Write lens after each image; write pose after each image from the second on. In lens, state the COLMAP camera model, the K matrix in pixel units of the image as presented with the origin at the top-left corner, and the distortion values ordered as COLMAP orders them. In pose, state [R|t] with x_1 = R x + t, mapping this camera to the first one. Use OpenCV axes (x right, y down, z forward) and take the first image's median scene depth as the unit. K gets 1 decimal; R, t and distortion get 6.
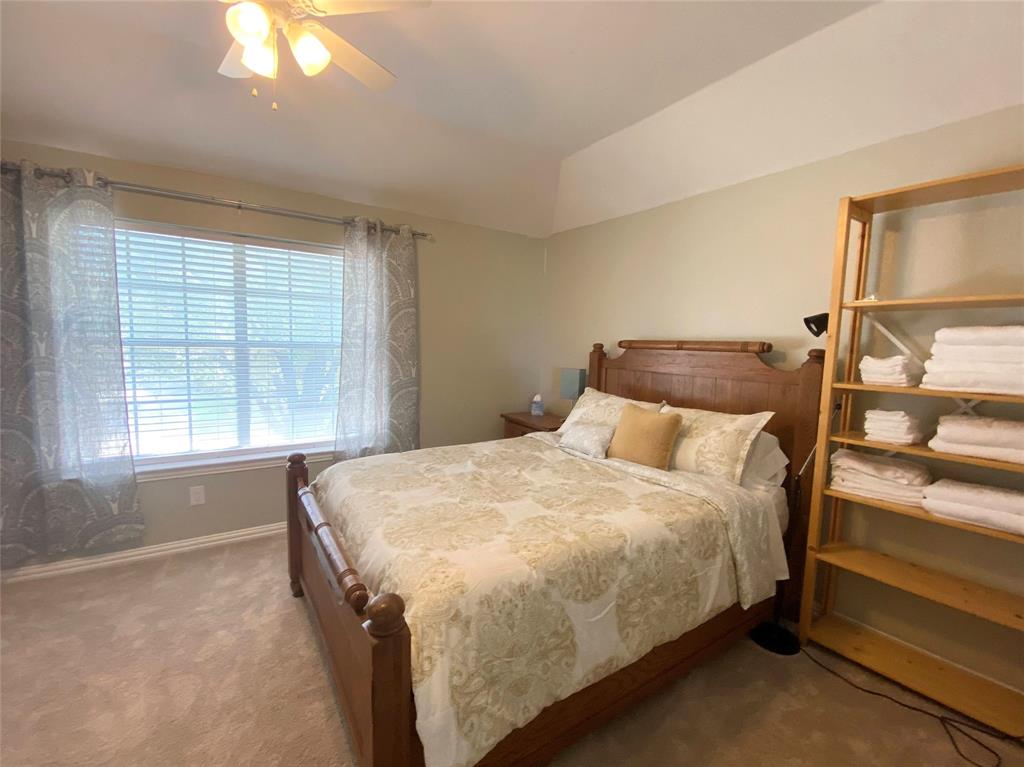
lens RADIAL K [[439.1, 0, 512.0], [0, 439.1, 383.5], [0, 0, 1]] dist [0.033457, -0.027916]
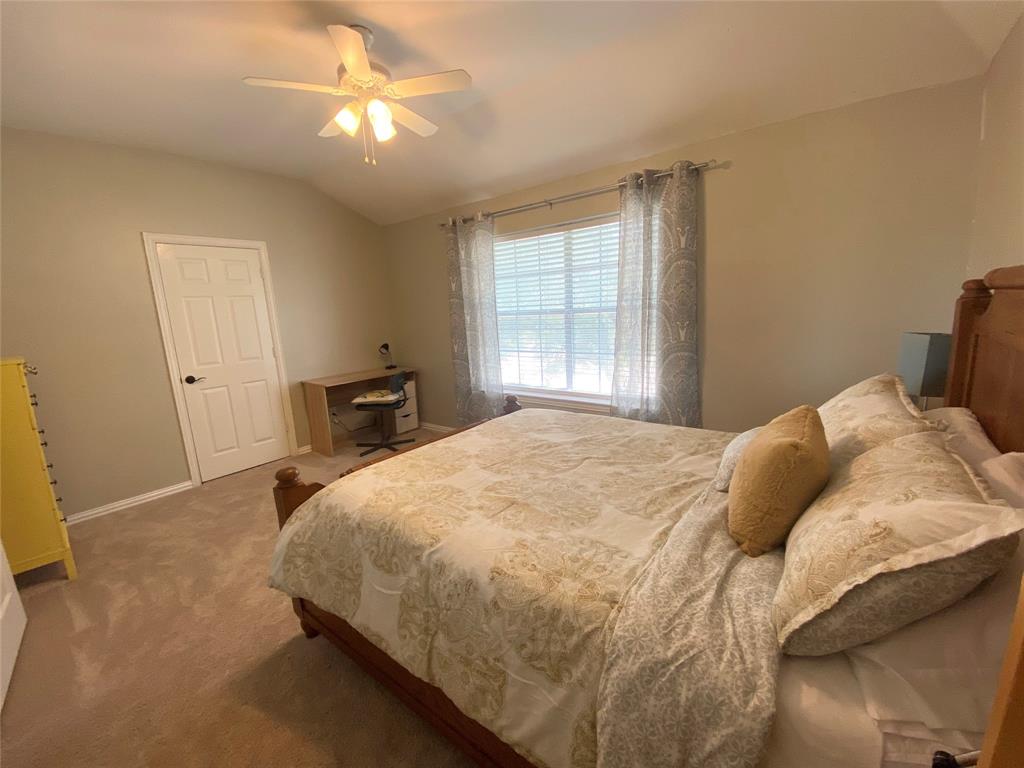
lens RADIAL K [[416.0, 0, 512.0], [0, 416.0, 384.0], [0, 0, 1]] dist [0.032743, -0.022423]
pose [[0.317984, 0.130017, -0.939139, 0.695633], [-0.033837, 0.991478, 0.125806, -0.033766], [0.947492, -0.008227, 0.319673, 0.617812]]
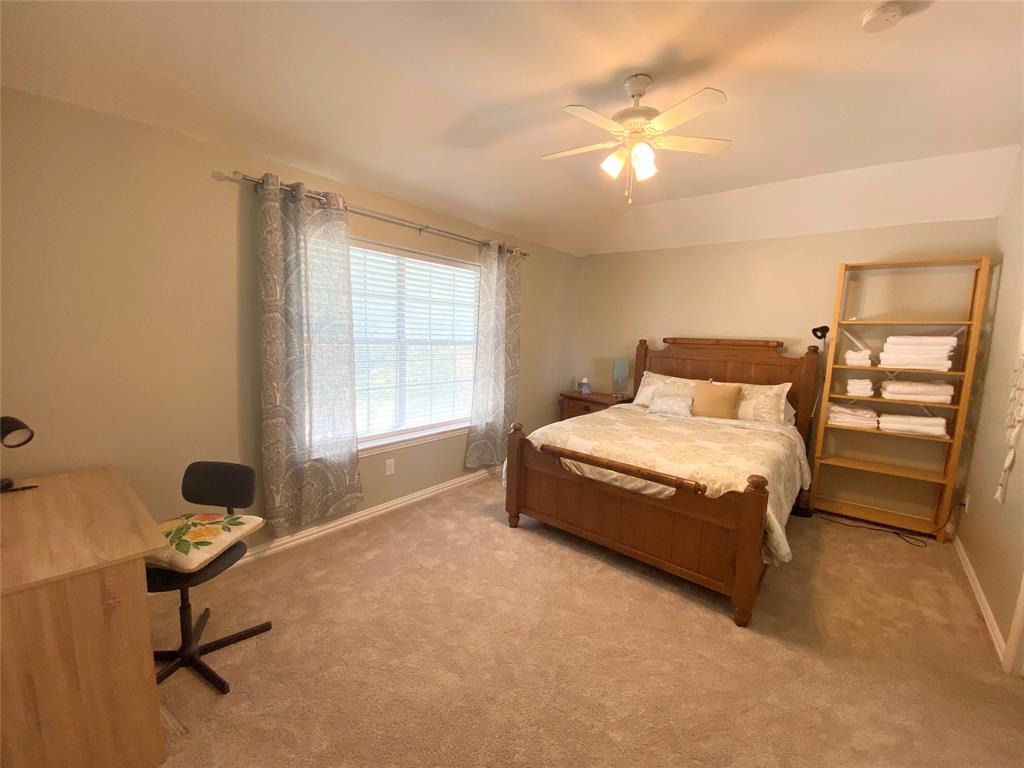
lens RADIAL K [[416.0, 0, 512.0], [0, 416.0, 384.0], [0, 0, 1]] dist [0.032743, -0.022423]
pose [[0.956043, -0.030859, 0.291599, -0.893673], [0.020716, 0.999070, 0.037808, -0.014046], [-0.292495, -0.030105, 0.955793, -0.231078]]
